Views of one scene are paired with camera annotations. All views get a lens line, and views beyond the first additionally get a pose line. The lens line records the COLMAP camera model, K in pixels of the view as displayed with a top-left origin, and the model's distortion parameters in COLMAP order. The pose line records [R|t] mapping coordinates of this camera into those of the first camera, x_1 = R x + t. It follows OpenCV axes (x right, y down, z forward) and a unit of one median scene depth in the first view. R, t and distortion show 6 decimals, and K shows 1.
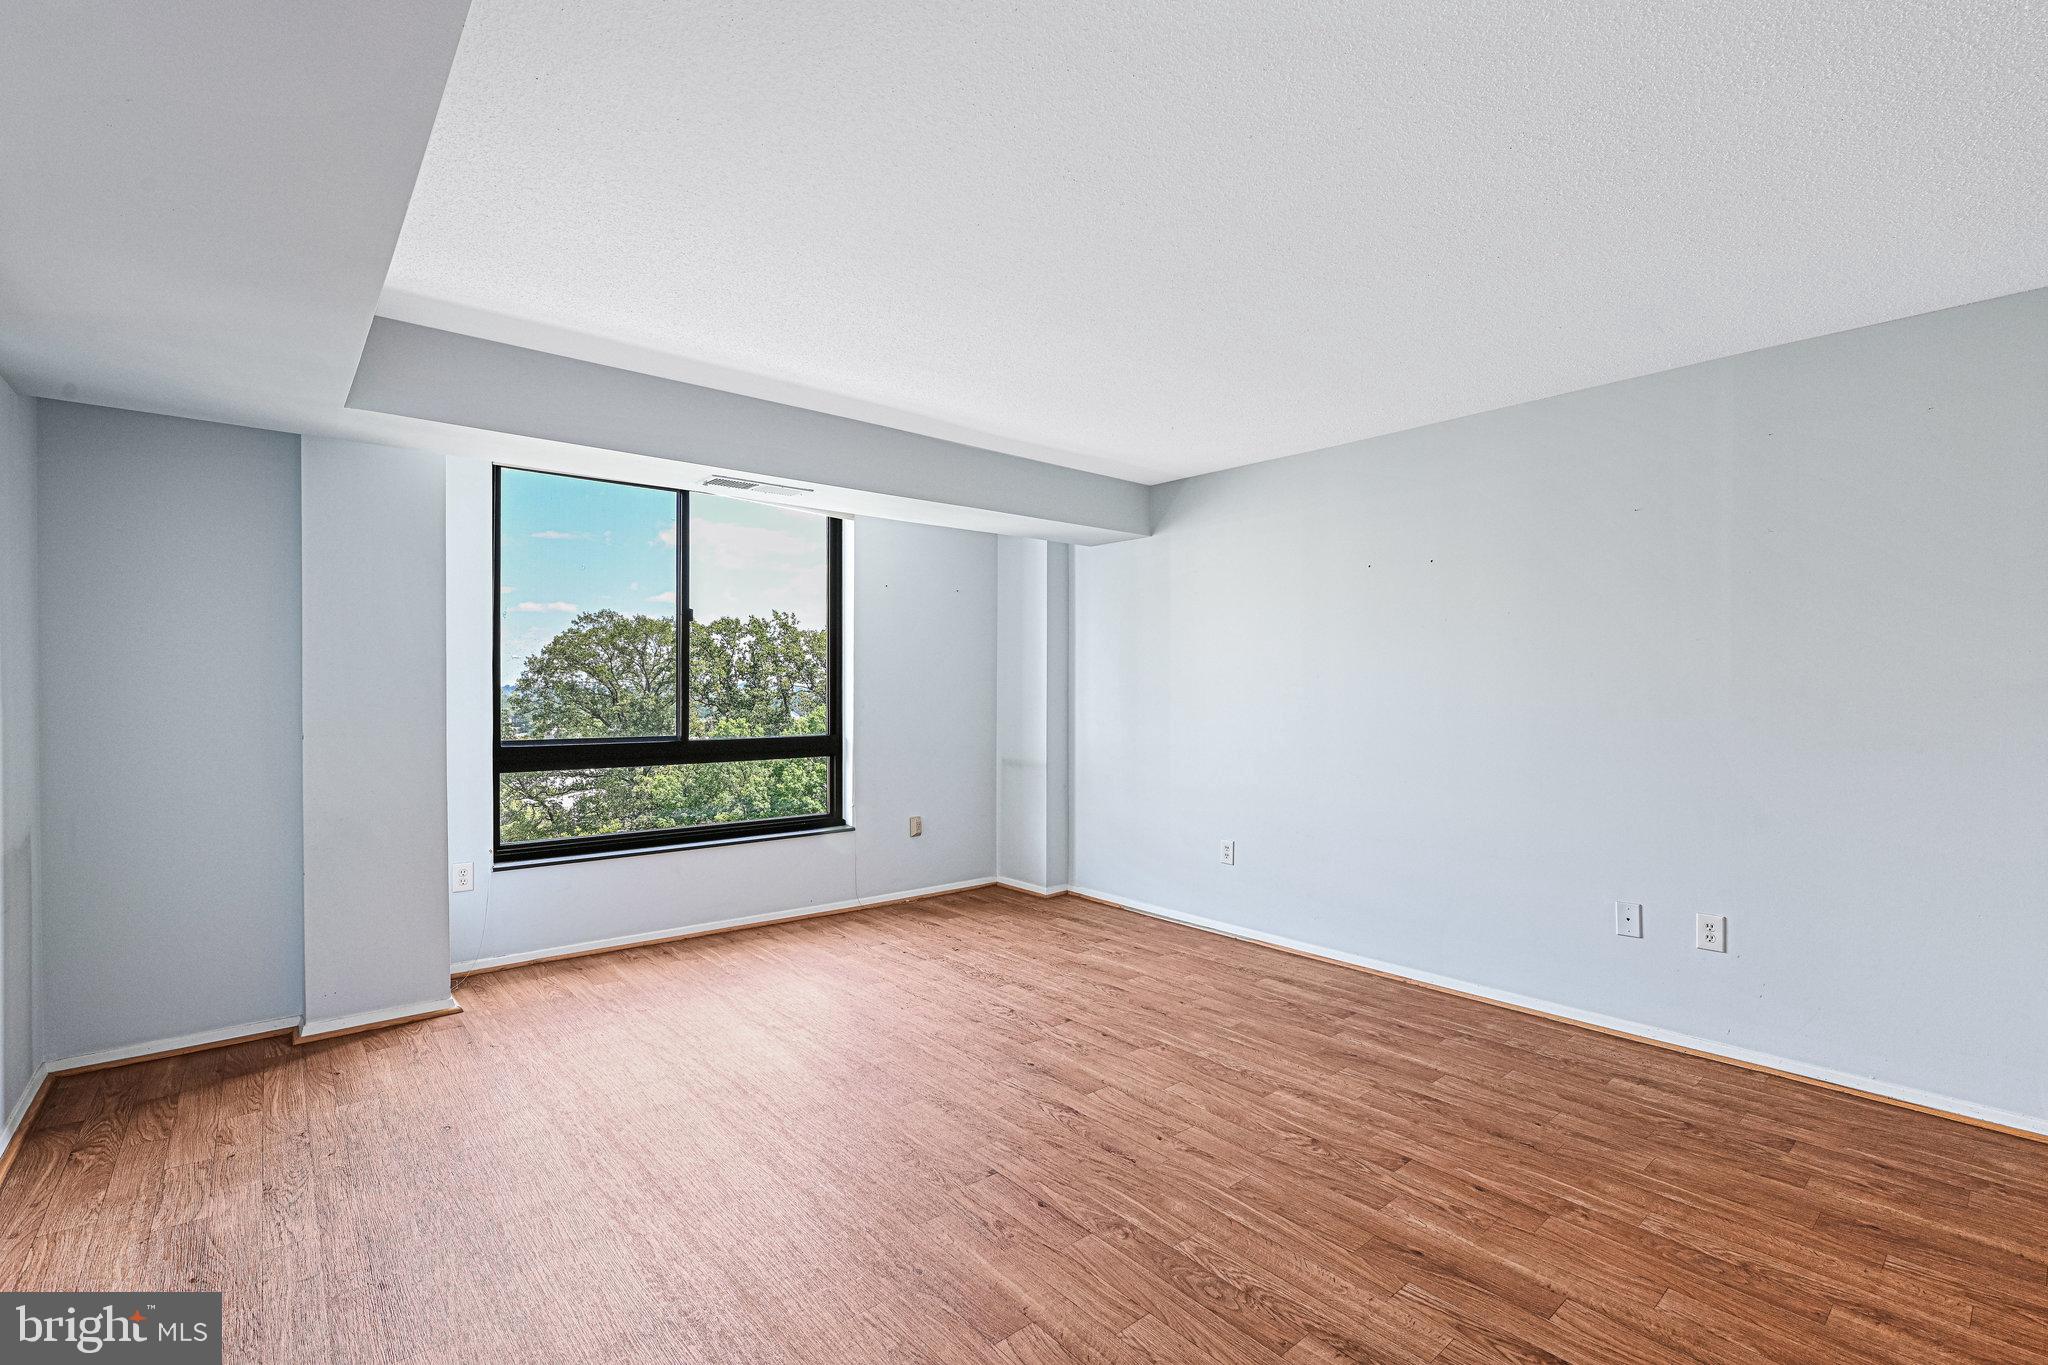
lens RADIAL K [[907.4, 0, 1028.3], [0, 907.4, 681.0], [0, 0, 1]] dist [-0.008563, -0.001085]
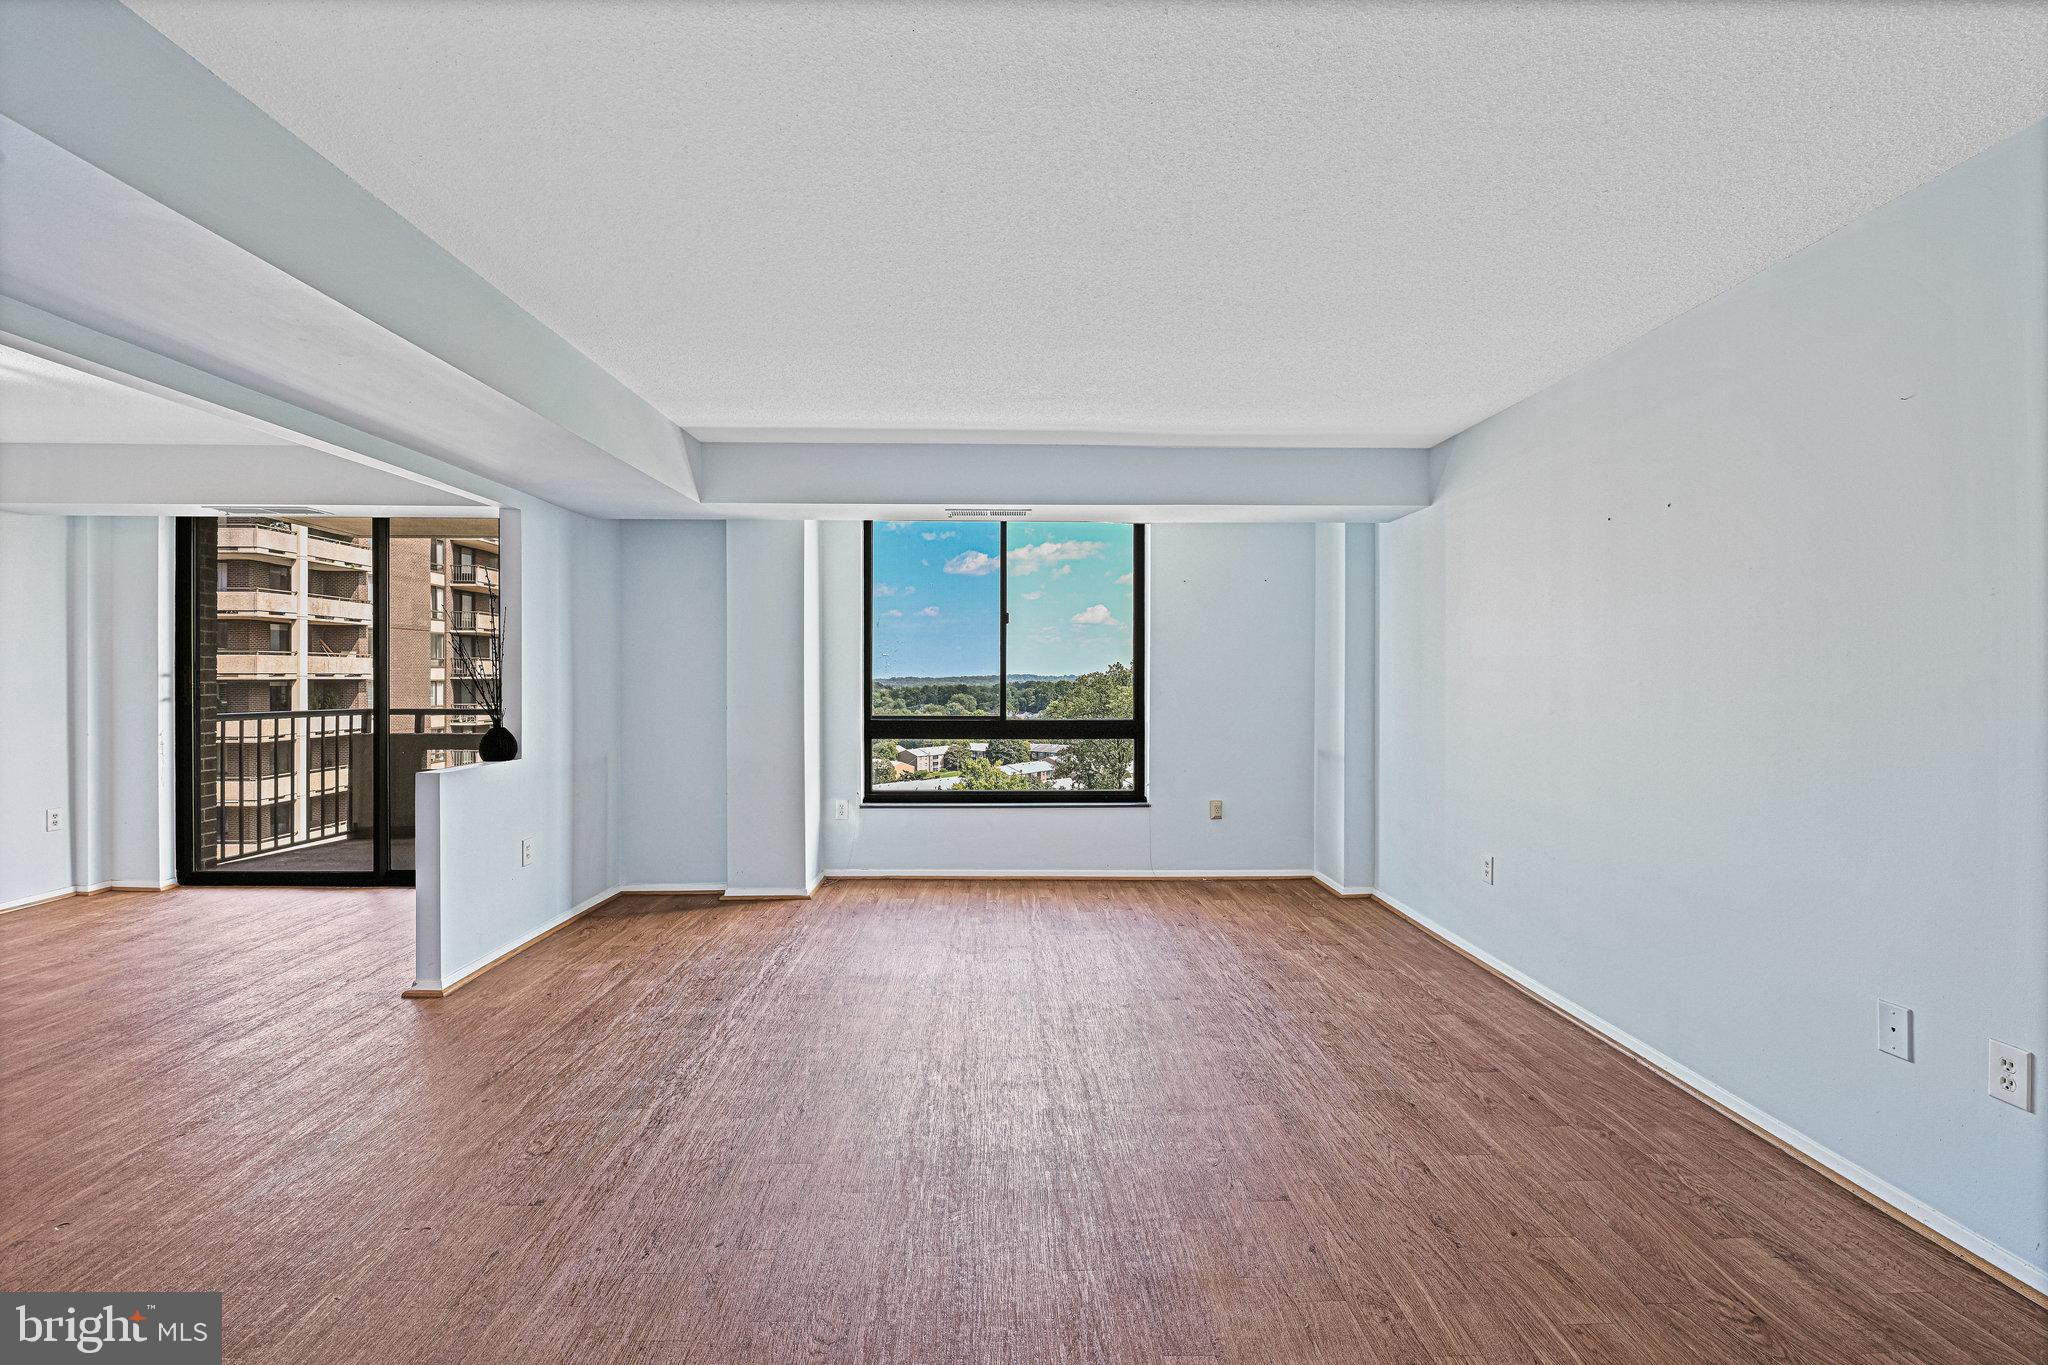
lens RADIAL K [[890.8, 0, 1026.8], [0, 890.8, 681.1], [0, 0, 1]] dist [-0.008344, -0.000805]
pose [[0.775870, 0.000593, -0.630893, 0.367066], [0.005529, 0.999955, 0.007739, 0.003399], [0.630869, -0.009493, 0.775831, 0.075238]]
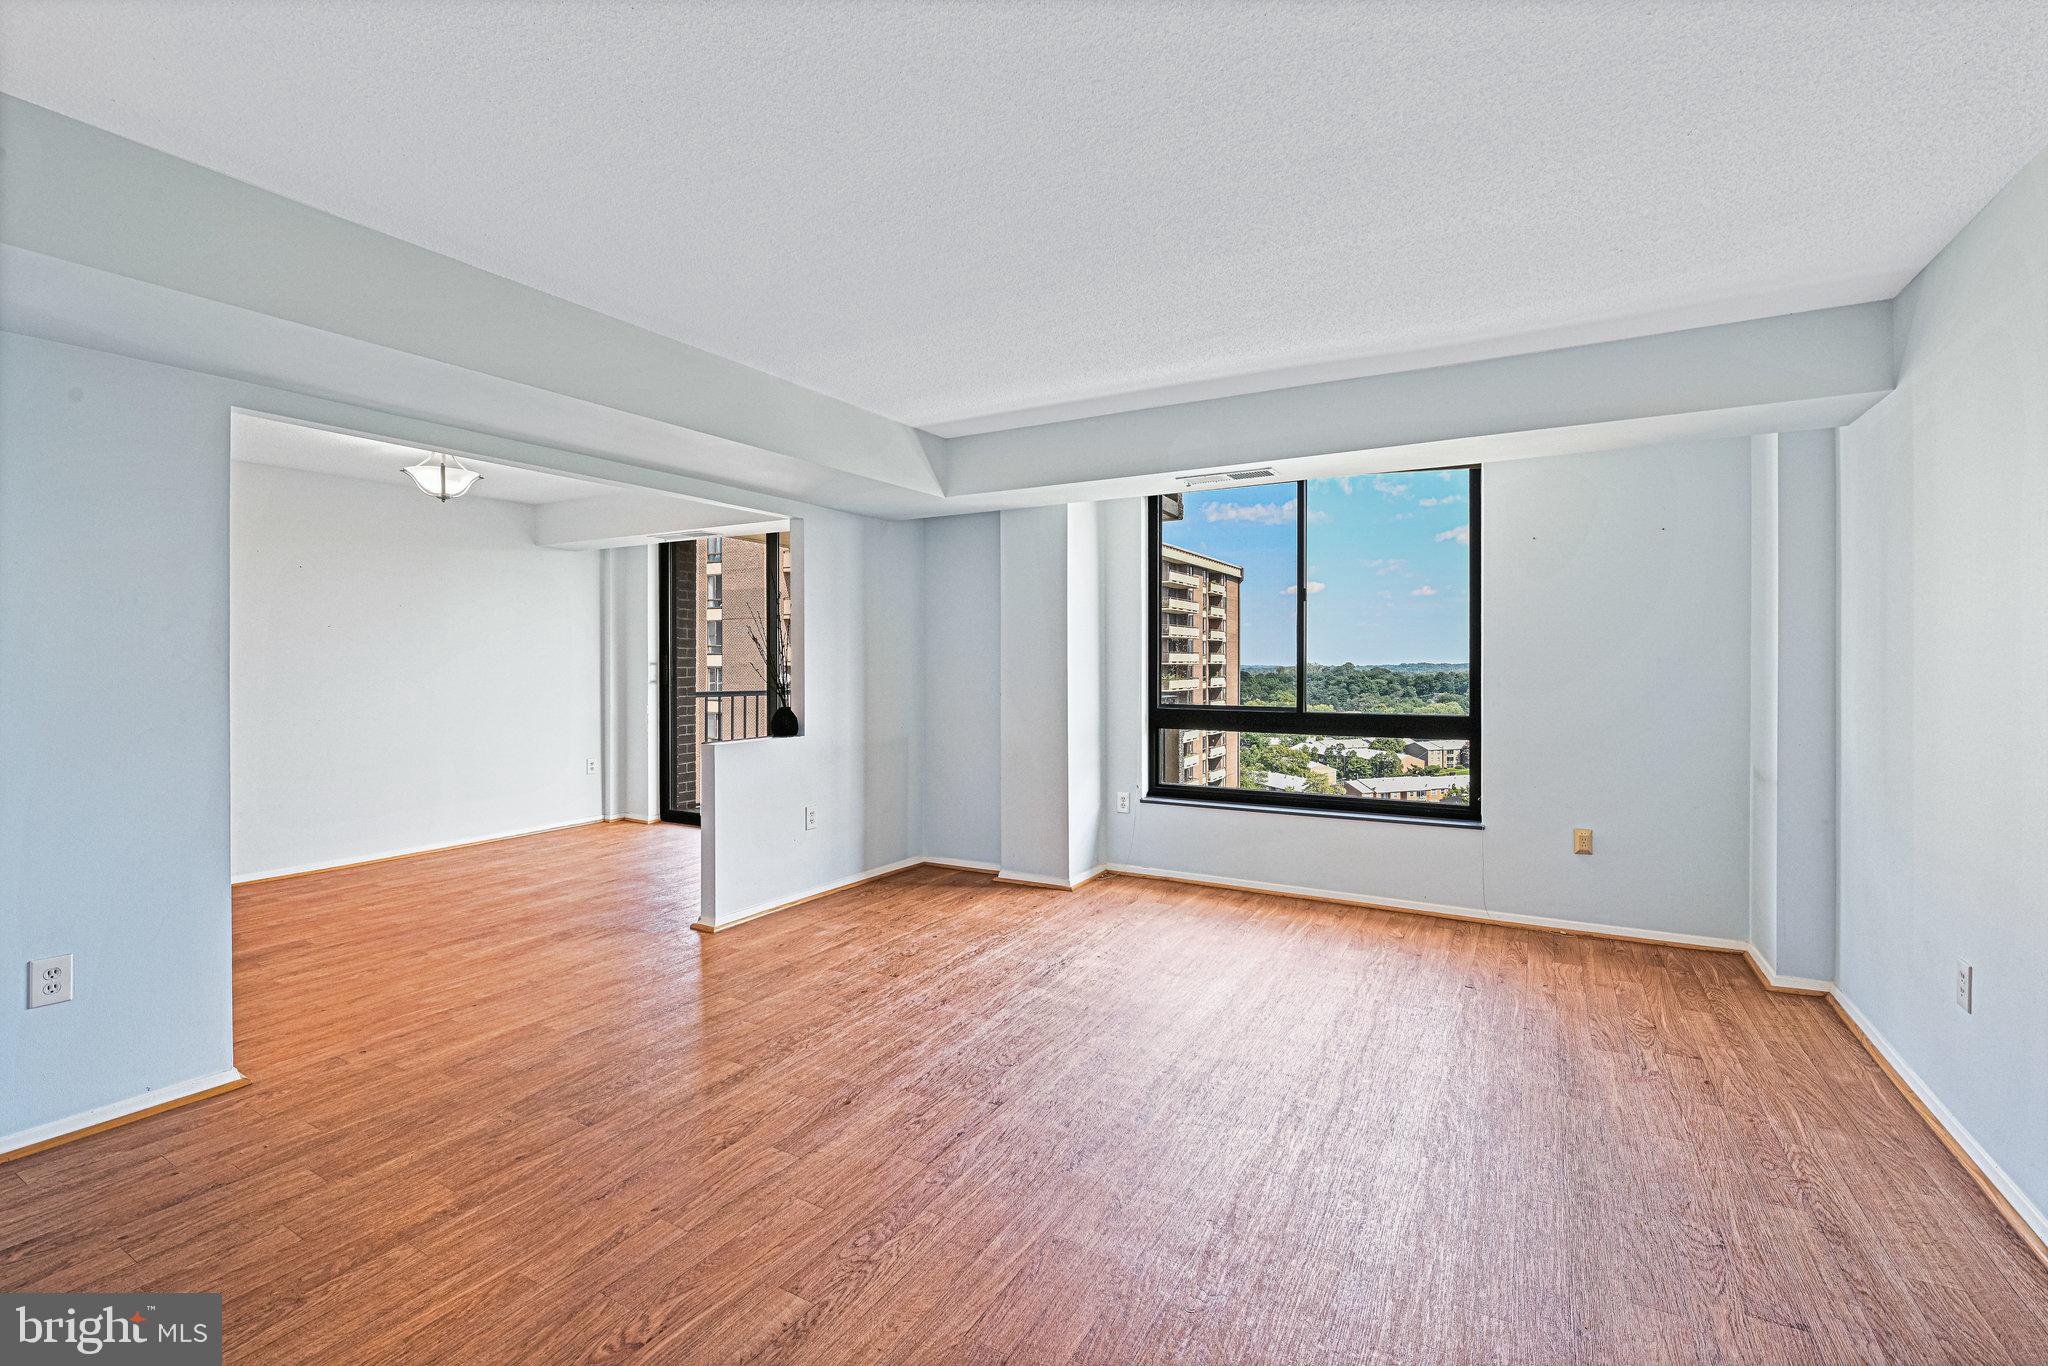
lens RADIAL K [[900.0, 0, 1026.7], [0, 900.0, 665.7], [0, 0, 1]] dist [-0.007915, -0.000122]
pose [[0.335482, -0.000962, -0.942046, 0.458314], [0.008459, 0.999962, 0.001991, 0.004726], [0.942008, -0.008636, 0.335478, 0.308328]]
